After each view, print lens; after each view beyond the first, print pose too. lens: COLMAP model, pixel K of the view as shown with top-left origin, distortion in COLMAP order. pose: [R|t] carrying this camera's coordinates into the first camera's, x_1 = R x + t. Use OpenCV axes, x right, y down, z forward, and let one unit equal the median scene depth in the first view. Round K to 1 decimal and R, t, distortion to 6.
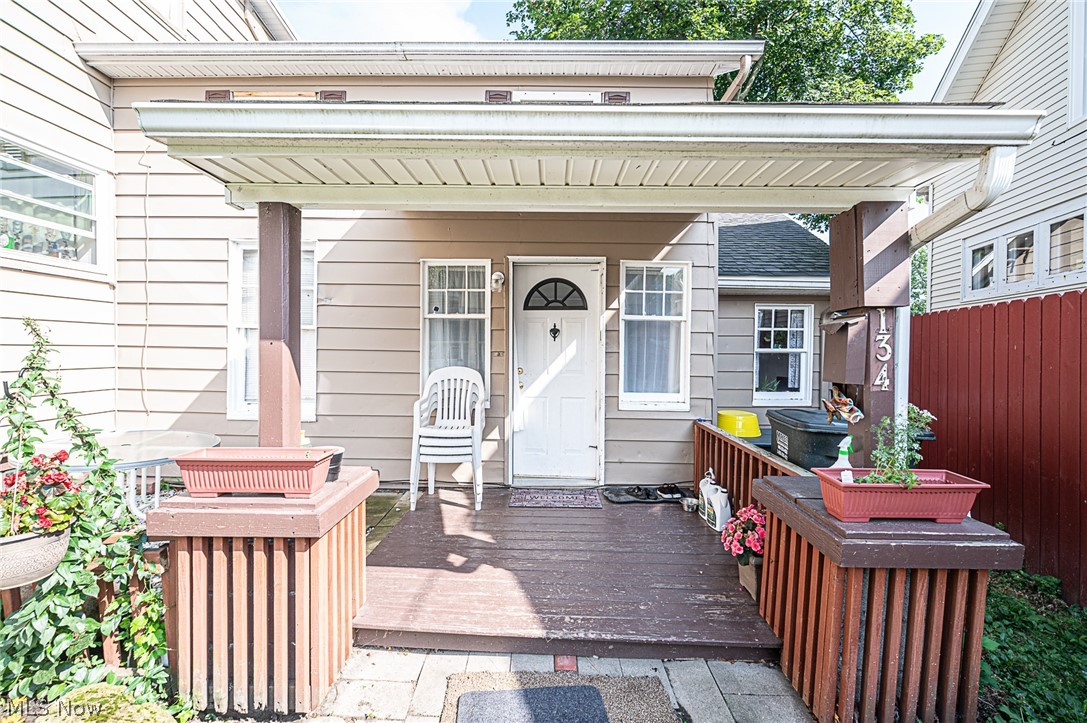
lens RADIAL K [[464.4, 0, 543.6], [0, 464.4, 358.7], [0, 0, 1]] dist [-0.001109, 0.000474]
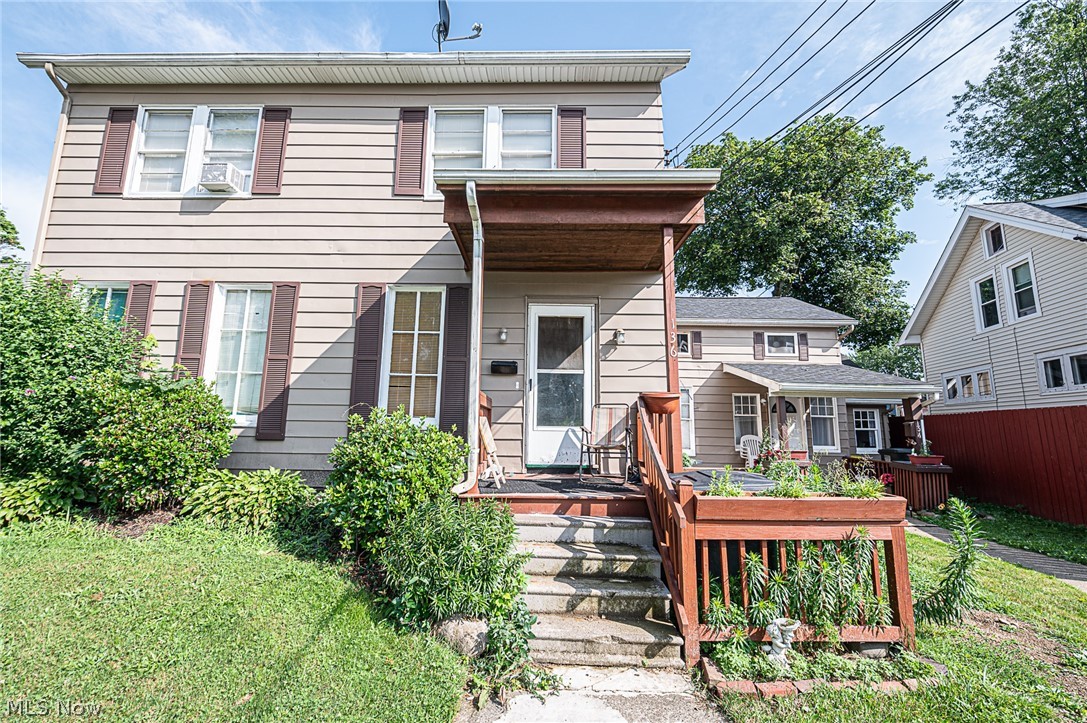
lens RADIAL K [[464.4, 0, 545.9], [0, 464.4, 351.5], [0, 0, 1]] dist [-0.001109, 0.000474]
pose [[0.999978, 0.006200, -0.002481, -1.304221], [-0.006543, 0.983928, -0.178445, 0.029428], [0.001334, 0.178457, 0.983947, -1.620747]]
